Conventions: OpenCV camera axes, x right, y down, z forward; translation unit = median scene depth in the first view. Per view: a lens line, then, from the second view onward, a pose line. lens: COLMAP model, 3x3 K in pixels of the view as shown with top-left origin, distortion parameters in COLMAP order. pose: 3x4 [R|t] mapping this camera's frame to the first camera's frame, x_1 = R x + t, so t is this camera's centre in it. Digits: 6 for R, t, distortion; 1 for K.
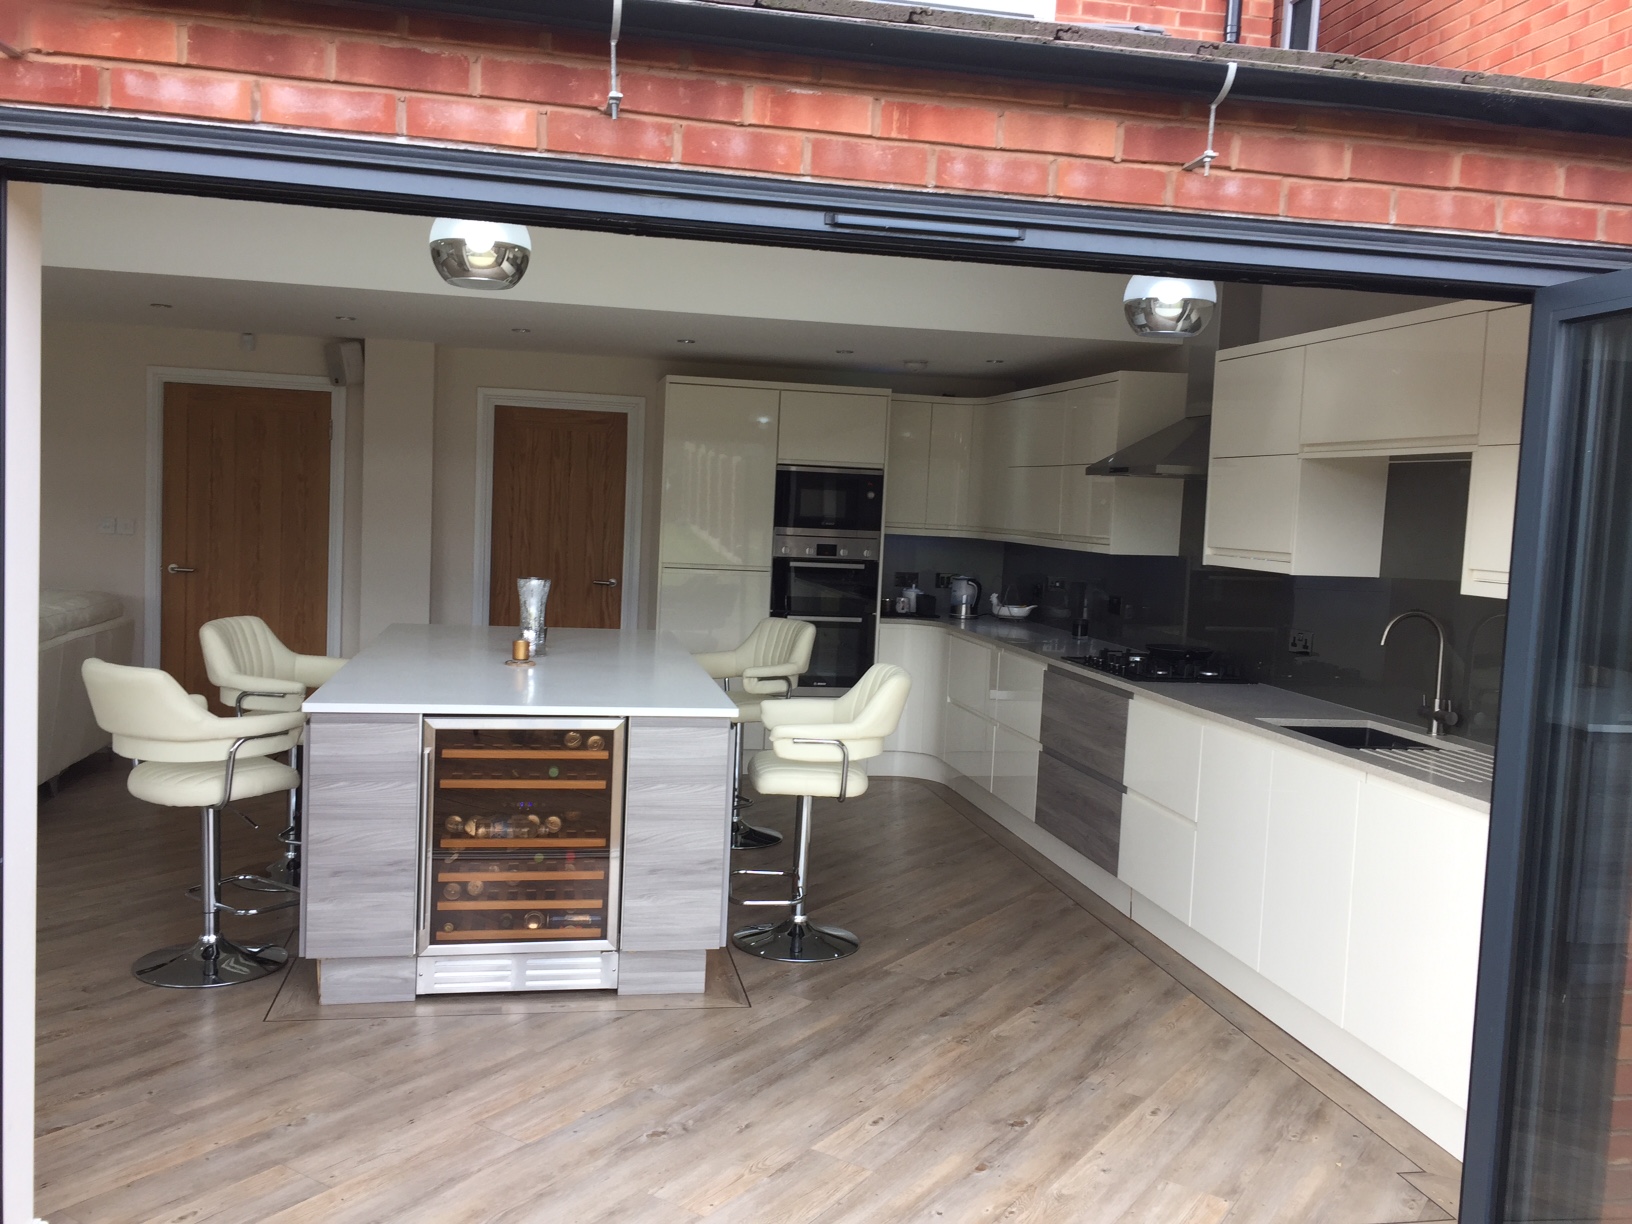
lens RADIAL K [[1377.2, 0, 816.0], [0, 1377.2, 612.0], [0, 0, 1]] dist [0.077604, -0.110294]
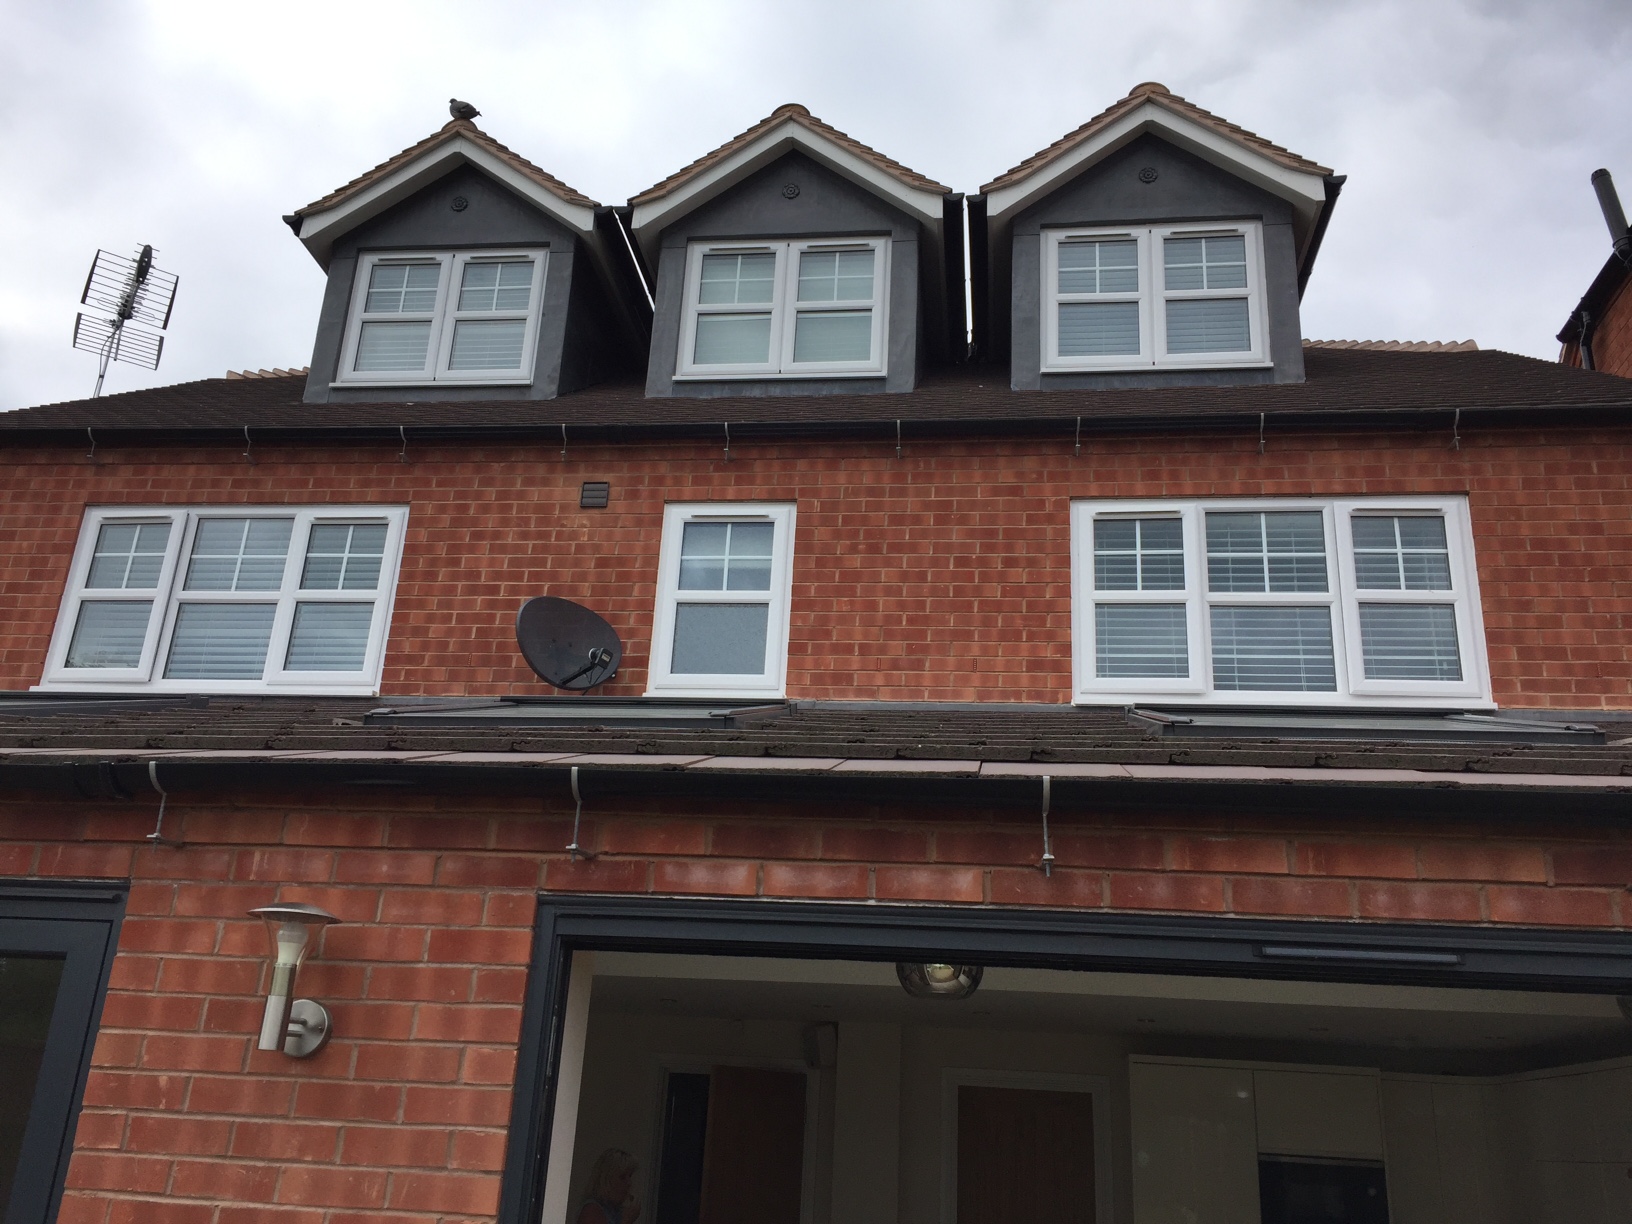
lens RADIAL K [[1377.2, 0, 816.0], [0, 1377.2, 612.0], [0, 0, 1]] dist [0.077604, -0.110294]
pose [[0.947269, -0.107994, -0.301692, 0.017477], [-0.037391, 0.897813, -0.438786, -0.017206], [0.318249, 0.426929, 0.846433, -0.051880]]
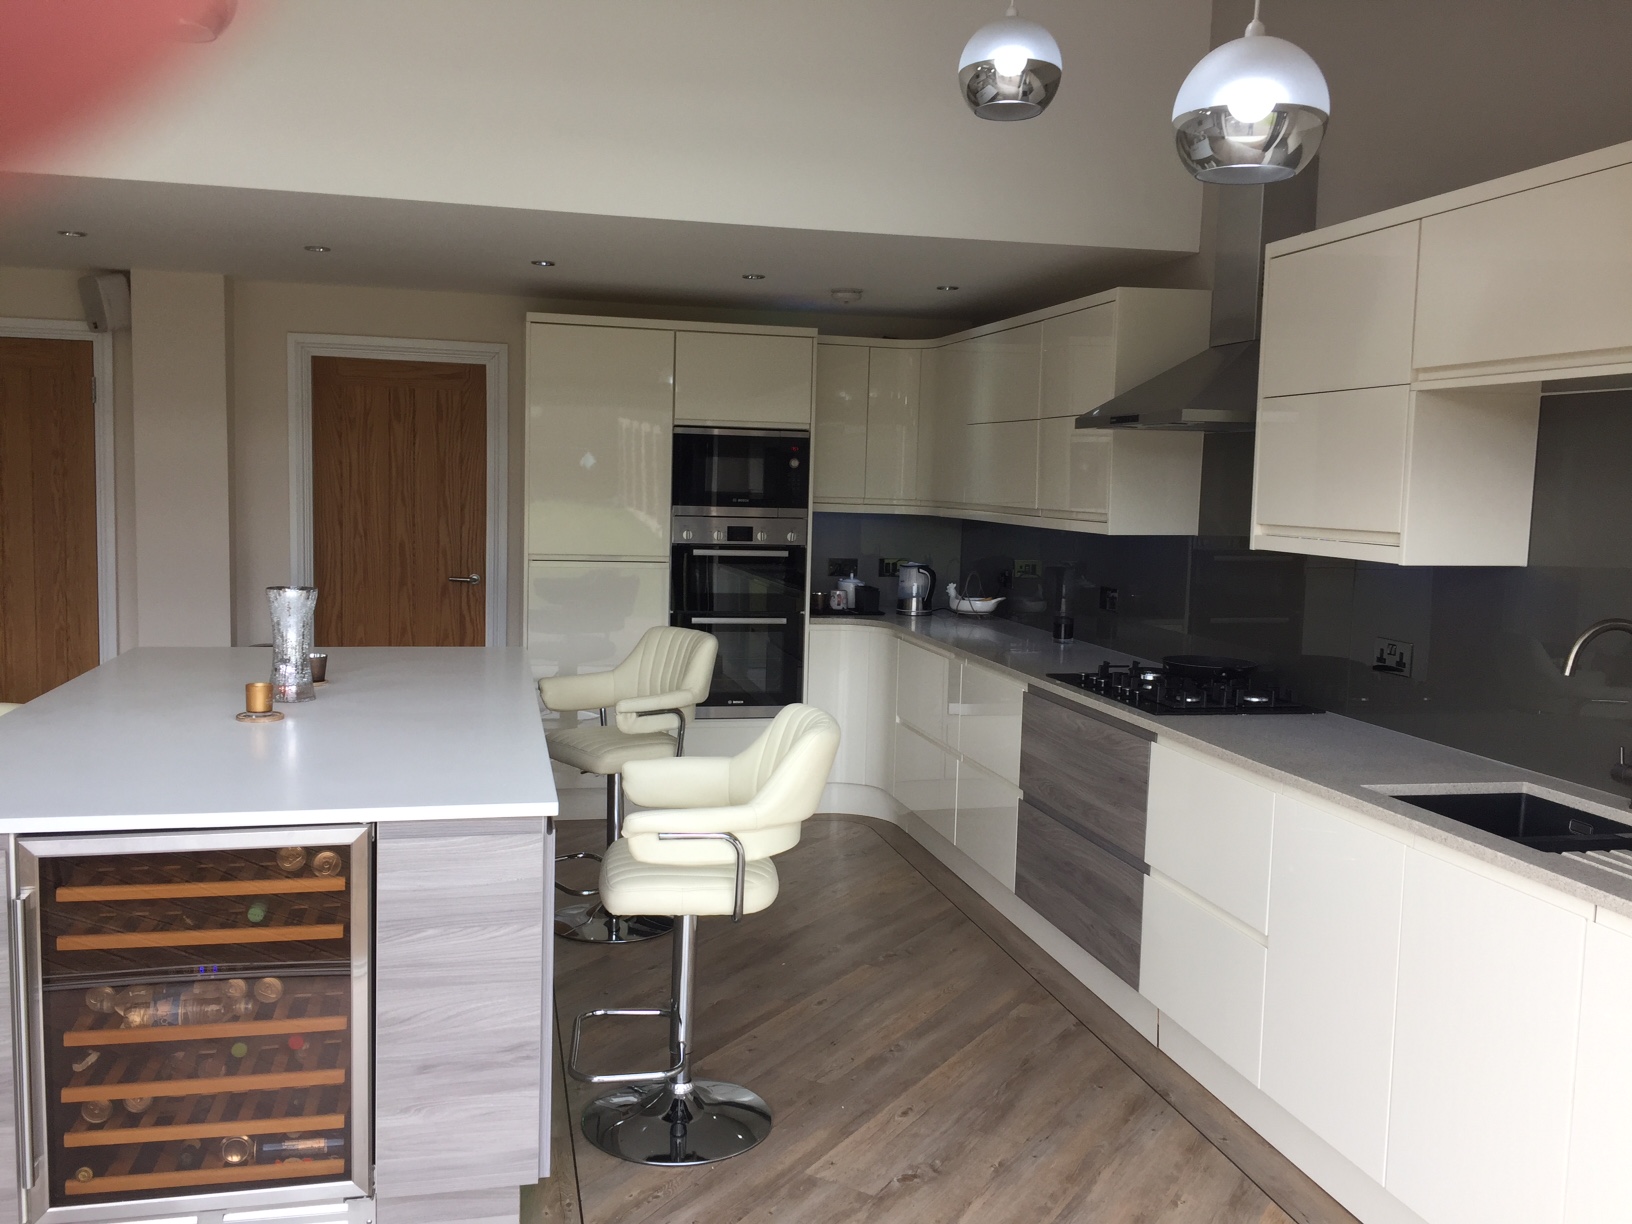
lens RADIAL K [[1383.4, 0, 817.1], [0, 1383.4, 580.8], [0, 0, 1]] dist [0.115805, -0.108273]
pose [[0.999099, -0.020331, 0.037254, 0.031464], [0.020511, 0.999780, -0.004457, -0.019565], [-0.037155, 0.005217, 0.999296, 0.295568]]
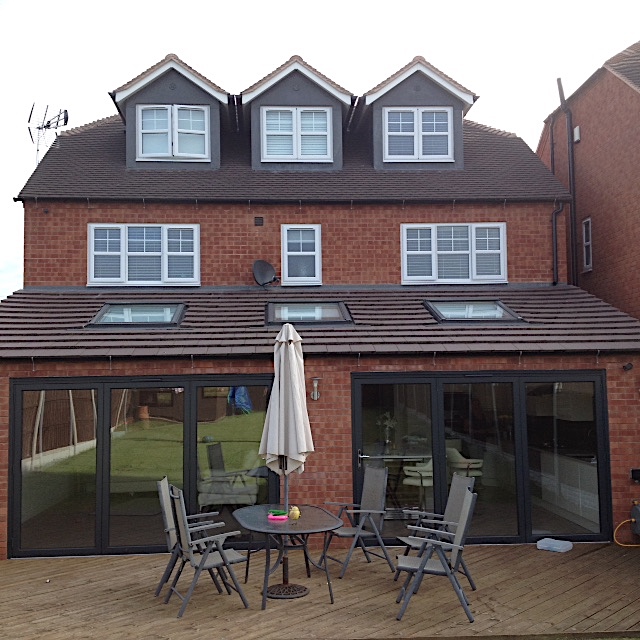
lens RADIAL K [[782.8, 0, 320.0], [0, 782.8, 320.0], [0, 0, 1]] dist [0.092711, -0.021257]
pose [[0.989378, -0.066585, -0.129223, -0.078504], [0.045308, 0.985896, -0.161110, 0.019183], [0.138128, 0.153544, 0.978440, -1.323856]]
